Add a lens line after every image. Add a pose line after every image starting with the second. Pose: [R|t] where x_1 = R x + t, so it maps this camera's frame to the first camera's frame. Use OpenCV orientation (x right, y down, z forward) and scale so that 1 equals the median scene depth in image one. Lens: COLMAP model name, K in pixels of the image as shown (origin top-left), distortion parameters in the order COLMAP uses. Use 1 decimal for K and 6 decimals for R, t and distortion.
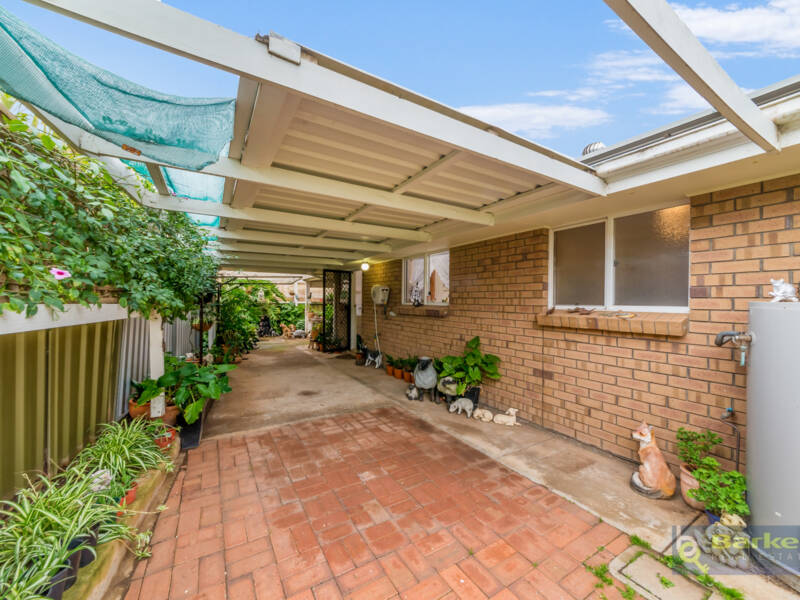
lens RADIAL K [[308.6, 0, 397.7], [0, 308.6, 297.6], [0, 0, 1]] dist [-0.015019, 0.003567]
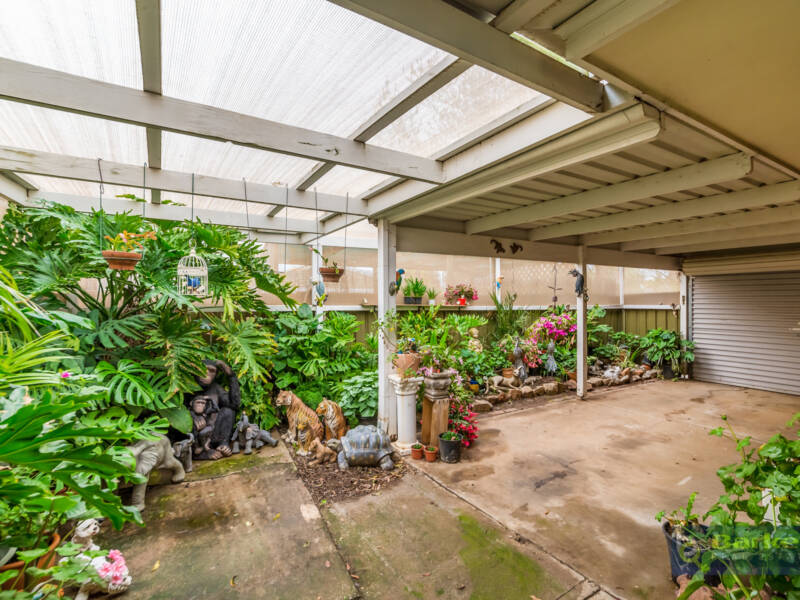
lens RADIAL K [[389.6, 0, 400.8], [0, 389.6, 300.4], [0, 0, 1]] dist [-0.004075, 0.000833]
pose [[0.999944, -0.005207, 0.009176, -0.282221], [0.005064, 0.999866, 0.015547, 0.002359], [-0.009256, -0.015499, 0.999837, 0.678144]]
